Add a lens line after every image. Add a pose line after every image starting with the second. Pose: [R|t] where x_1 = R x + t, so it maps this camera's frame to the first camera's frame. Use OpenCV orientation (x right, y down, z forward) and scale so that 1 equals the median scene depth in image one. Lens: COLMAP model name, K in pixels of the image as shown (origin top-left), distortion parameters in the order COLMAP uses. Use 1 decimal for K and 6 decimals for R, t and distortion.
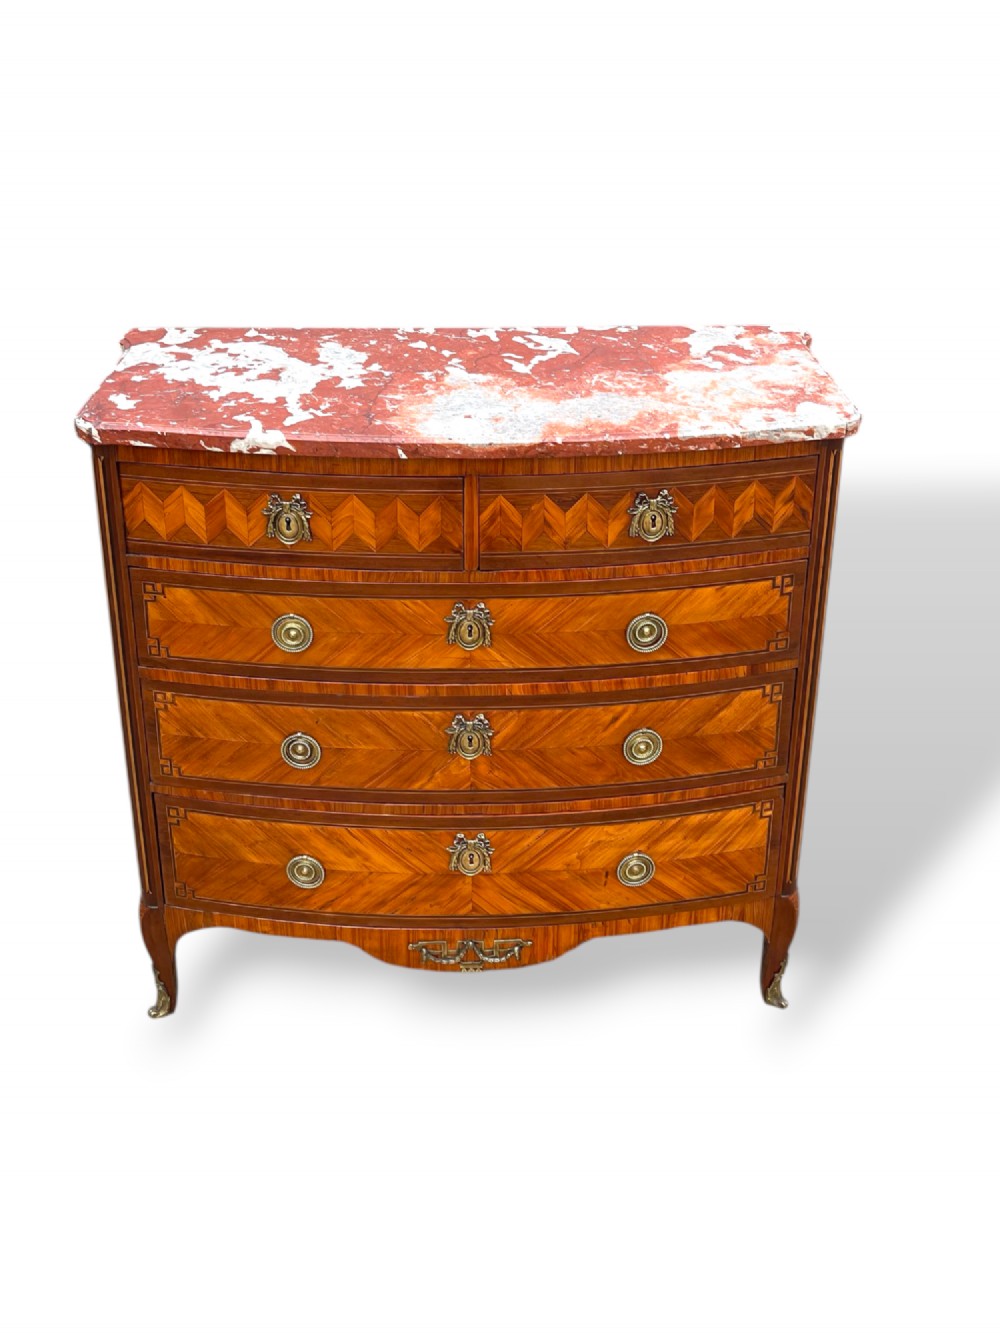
lens RADIAL K [[1348.3, 0, 480.8], [0, 1348.3, 451.1], [0, 0, 1]] dist [0.137835, -0.456925]
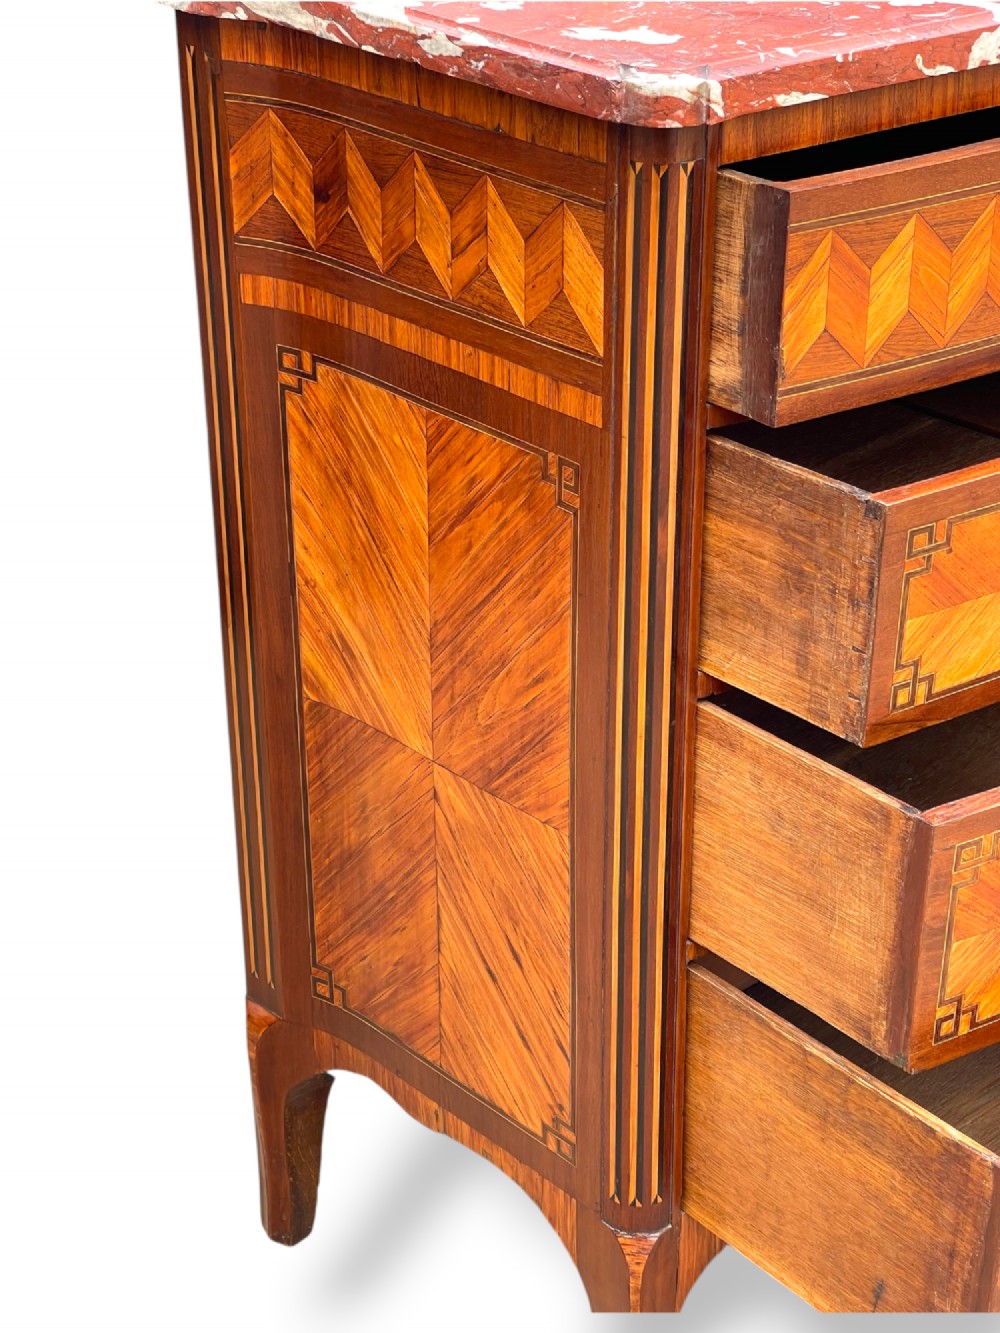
lens RADIAL K [[2411.5, 0, 483.9], [0, 2411.5, 648.9], [0, 0, 1]] dist [0.196576, -0.115366]
pose [[0.740205, -0.318509, 0.592156, -0.772958], [0.259744, 0.947771, 0.185103, -0.008387], [-0.620185, 0.016795, 0.784276, 0.447728]]
